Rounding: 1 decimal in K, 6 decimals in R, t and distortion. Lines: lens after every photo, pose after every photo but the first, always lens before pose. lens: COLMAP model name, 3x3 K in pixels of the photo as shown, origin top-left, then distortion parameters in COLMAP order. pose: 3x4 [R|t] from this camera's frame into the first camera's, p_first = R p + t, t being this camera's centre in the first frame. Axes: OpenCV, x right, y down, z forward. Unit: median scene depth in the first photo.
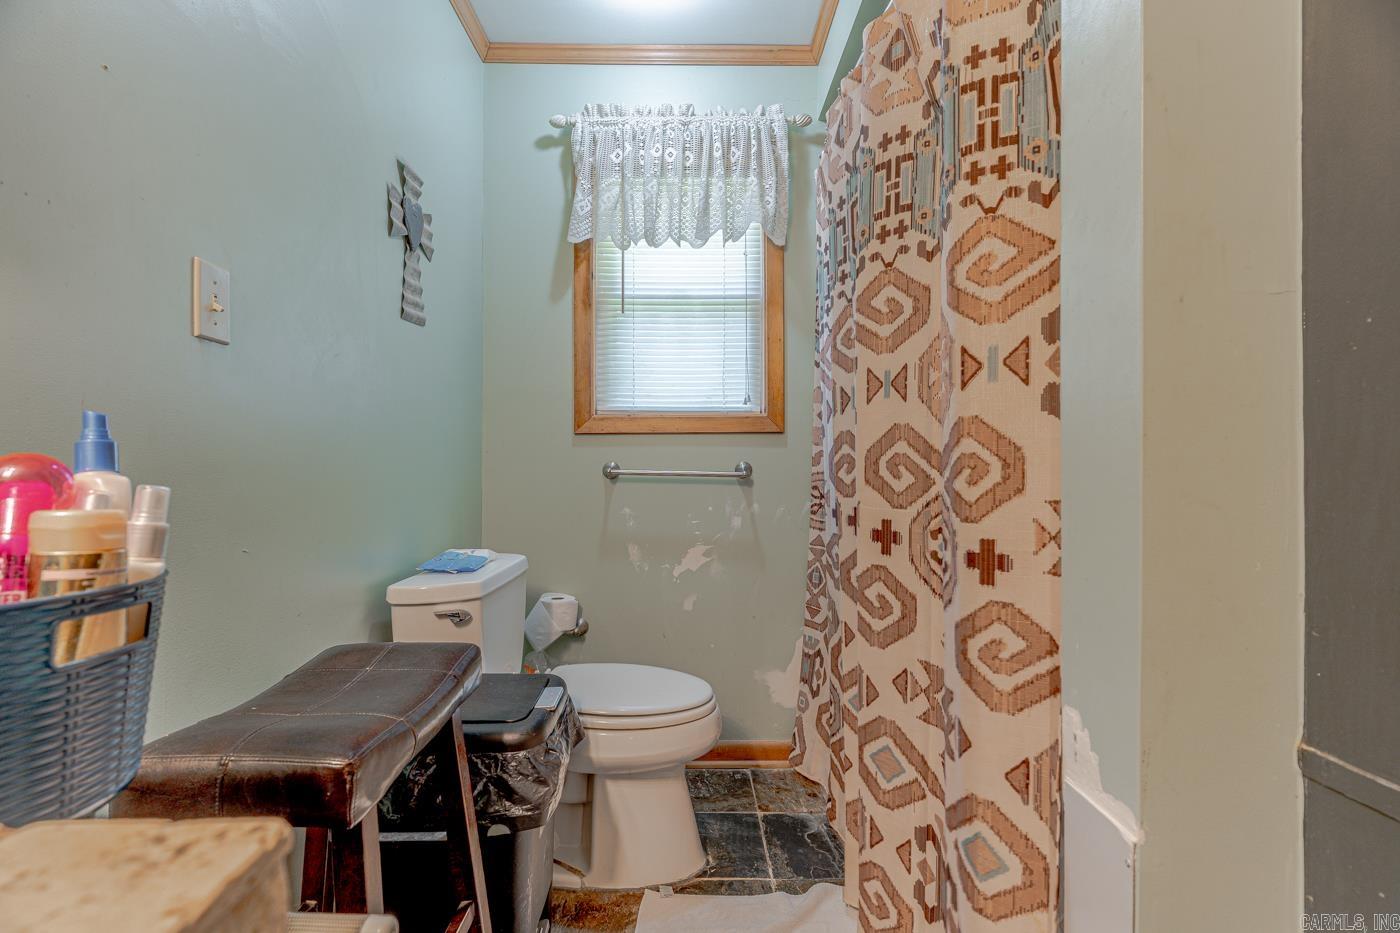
lens RADIAL K [[671.2, 0, 694.4], [0, 671.2, 469.3], [0, 0, 1]] dist [-0.001114, -0.000293]
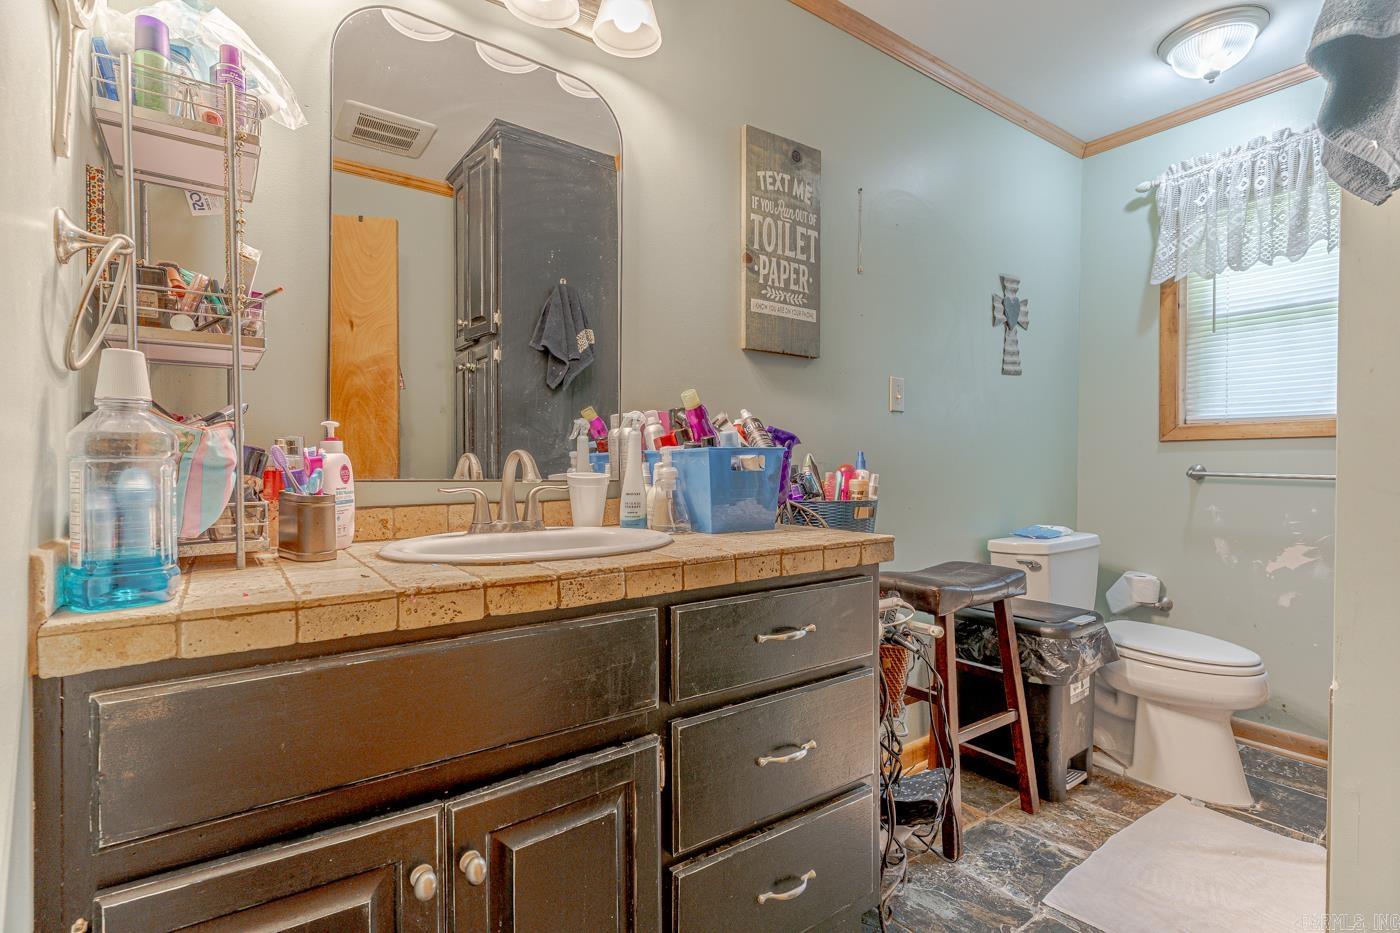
lens RADIAL K [[671.2, 0, 694.4], [0, 671.2, 469.3], [0, 0, 1]] dist [-0.001114, -0.000293]
pose [[0.587503, 0.006056, -0.809199, 0.329606], [-0.007383, 0.999970, 0.002124, 0.000425], [0.809188, 0.004726, 0.587531, -0.406972]]
